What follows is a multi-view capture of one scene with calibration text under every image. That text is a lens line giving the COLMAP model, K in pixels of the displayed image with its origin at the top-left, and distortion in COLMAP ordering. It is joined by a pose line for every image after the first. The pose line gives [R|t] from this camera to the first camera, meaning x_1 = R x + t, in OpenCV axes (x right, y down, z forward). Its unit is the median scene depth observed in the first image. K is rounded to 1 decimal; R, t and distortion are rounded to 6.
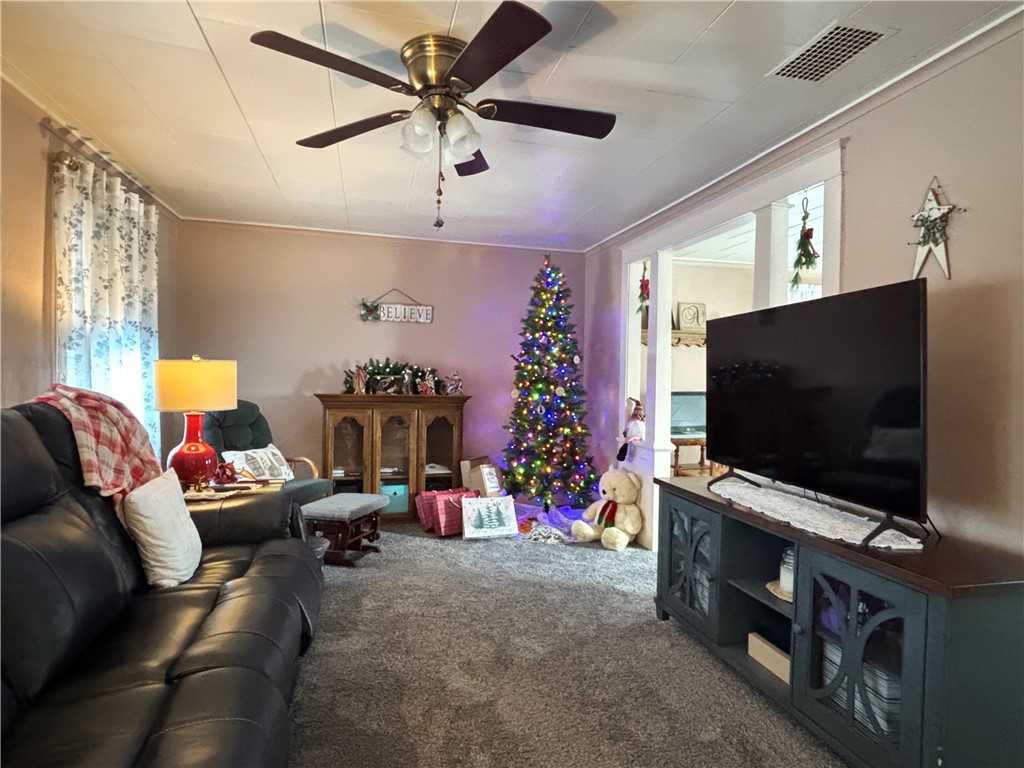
lens RADIAL K [[547.4, 0, 510.4], [0, 547.4, 381.6], [0, 0, 1]] dist [-0.003682, -0.002857]
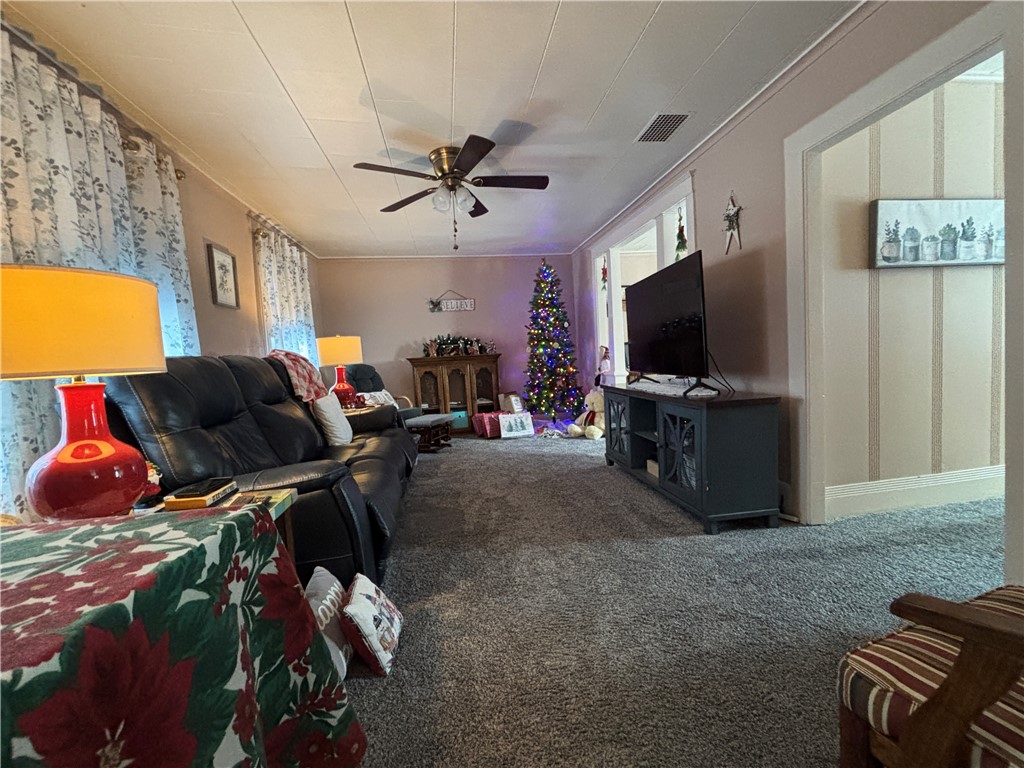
lens RADIAL K [[414.5, 0, 515.1], [0, 414.5, 383.8], [0, 0, 1]] dist [0.002598, -0.002238]
pose [[0.992281, -0.070211, -0.102219, 0.137556], [0.075775, 0.995789, 0.051598, 0.090946], [0.098166, -0.058946, 0.993423, -0.322926]]
